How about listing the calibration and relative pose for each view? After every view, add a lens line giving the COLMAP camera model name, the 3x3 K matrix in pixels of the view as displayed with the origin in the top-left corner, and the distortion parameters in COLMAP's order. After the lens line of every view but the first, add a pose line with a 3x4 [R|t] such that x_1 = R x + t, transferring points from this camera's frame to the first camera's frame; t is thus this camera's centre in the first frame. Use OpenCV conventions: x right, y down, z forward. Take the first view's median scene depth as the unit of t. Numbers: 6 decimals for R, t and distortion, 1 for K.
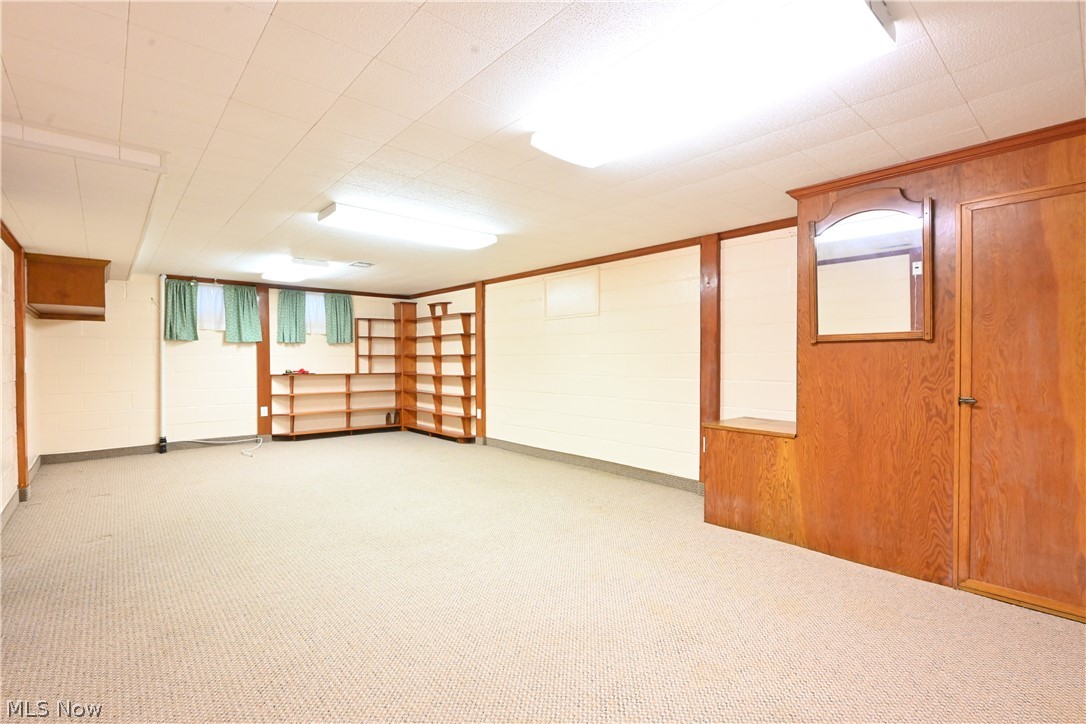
lens RADIAL K [[495.9, 0, 545.8], [0, 495.9, 366.0], [0, 0, 1]] dist [0.000140, -0.000001]
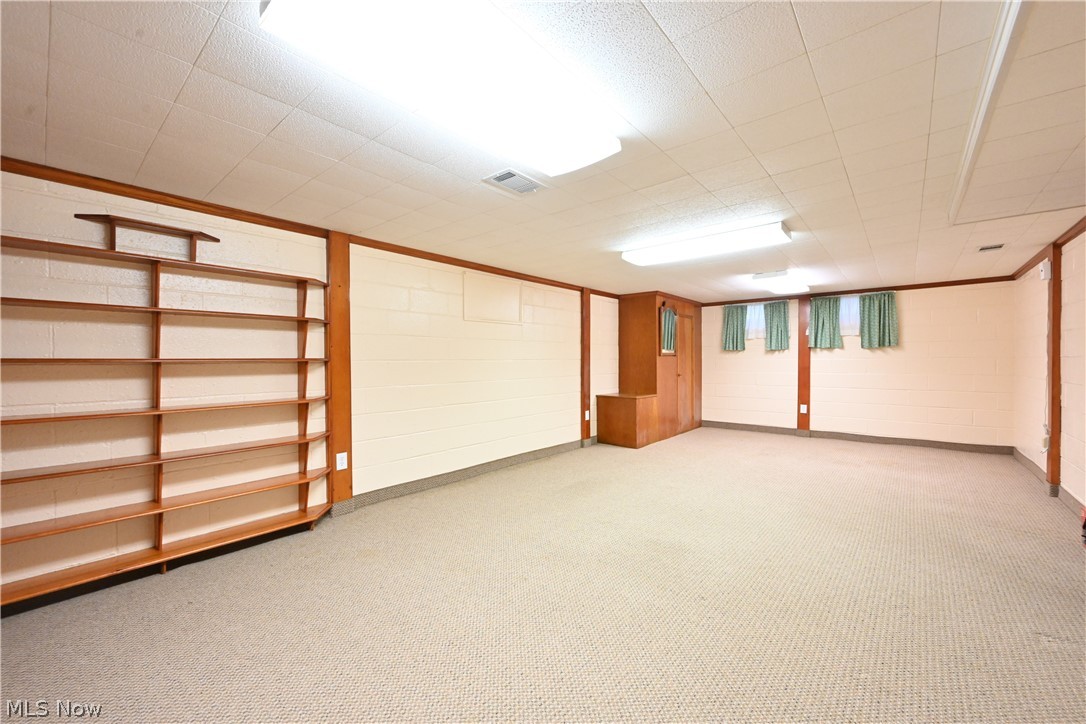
lens RADIAL K [[433.2, 0, 546.0], [0, 433.2, 353.8], [0, 0, 1]] dist [0.001582, 0.000363]
pose [[-0.142858, 0.000224, 0.989743, -0.657836], [0.003502, 0.999994, 0.000280, -0.028117], [-0.989737, 0.003506, -0.142858, 0.819098]]
